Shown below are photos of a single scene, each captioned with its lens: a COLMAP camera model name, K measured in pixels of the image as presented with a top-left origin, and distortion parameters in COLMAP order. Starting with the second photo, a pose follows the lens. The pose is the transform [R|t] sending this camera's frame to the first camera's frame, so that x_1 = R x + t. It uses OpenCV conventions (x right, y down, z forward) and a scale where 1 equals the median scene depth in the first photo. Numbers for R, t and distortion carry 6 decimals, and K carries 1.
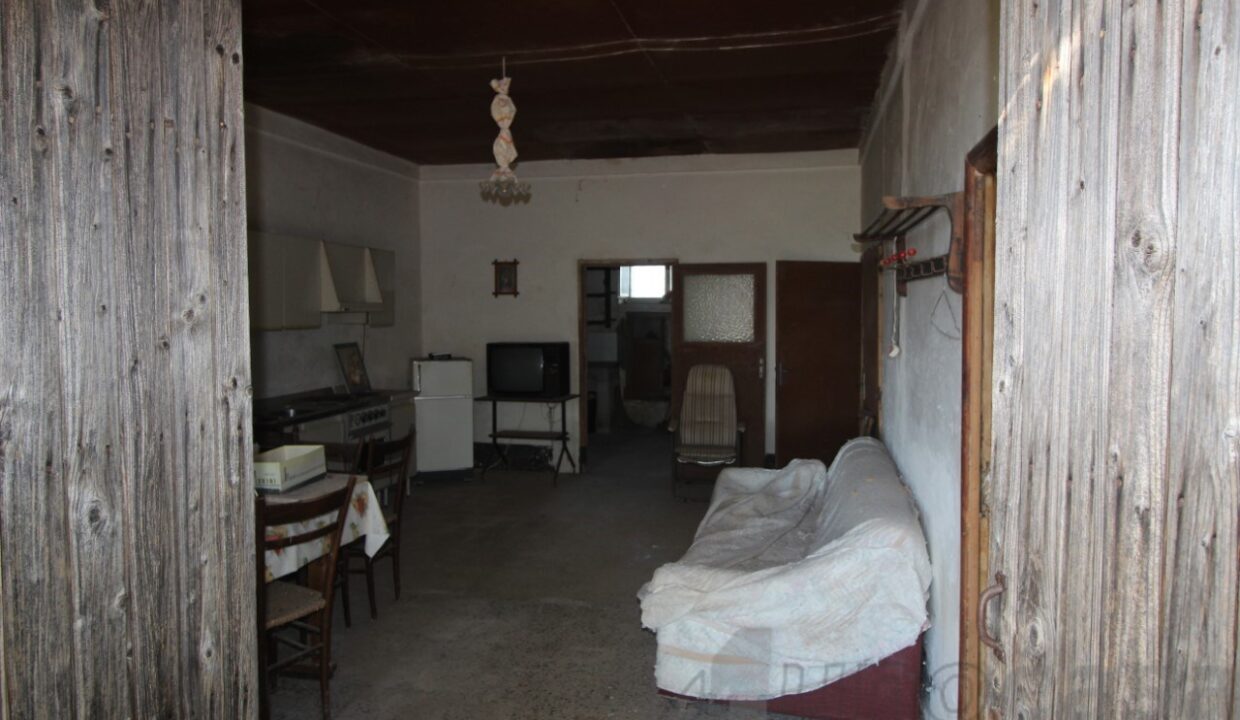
lens RADIAL K [[797.2, 0, 626.6], [0, 797.2, 351.3], [0, 0, 1]] dist [0.007116, -0.011625]
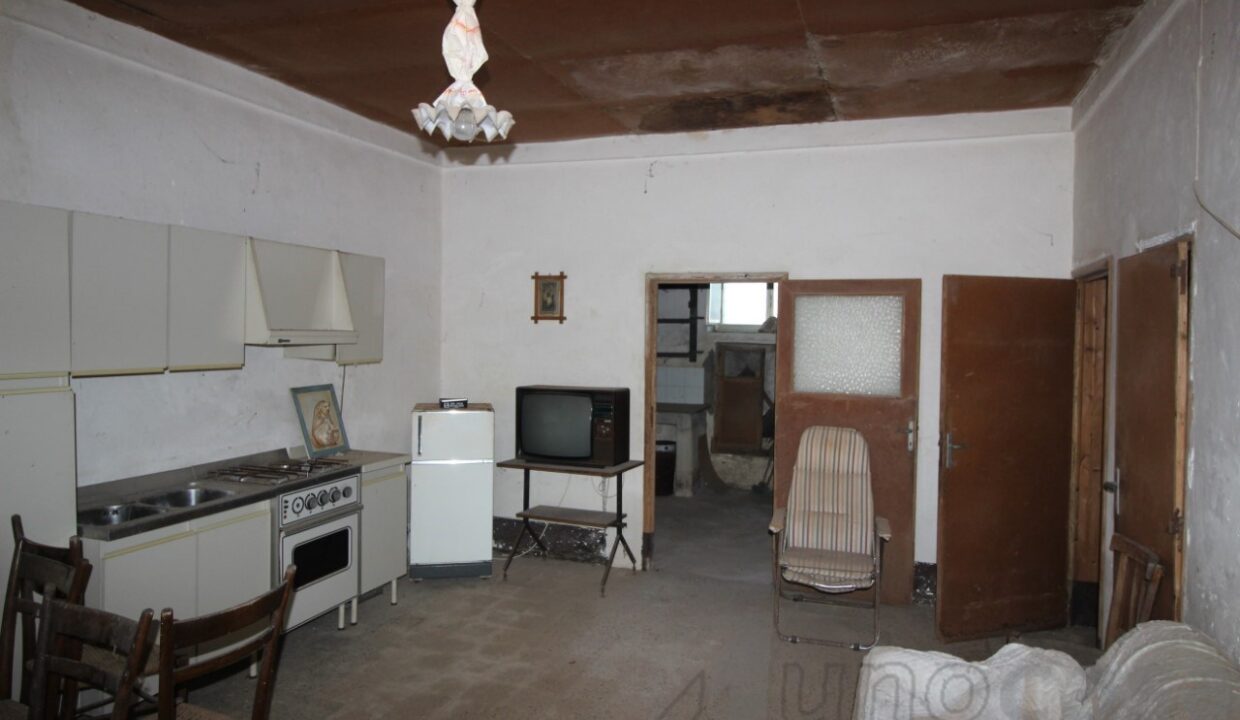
lens RADIAL K [[797.2, 0, 626.6], [0, 797.2, 351.3], [0, 0, 1]] dist [0.007116, -0.011625]
pose [[0.992430, 0.019873, -0.121193, 0.010572], [-0.023114, 0.999410, -0.025392, -0.025964], [0.120616, 0.028001, 0.992304, 0.289036]]
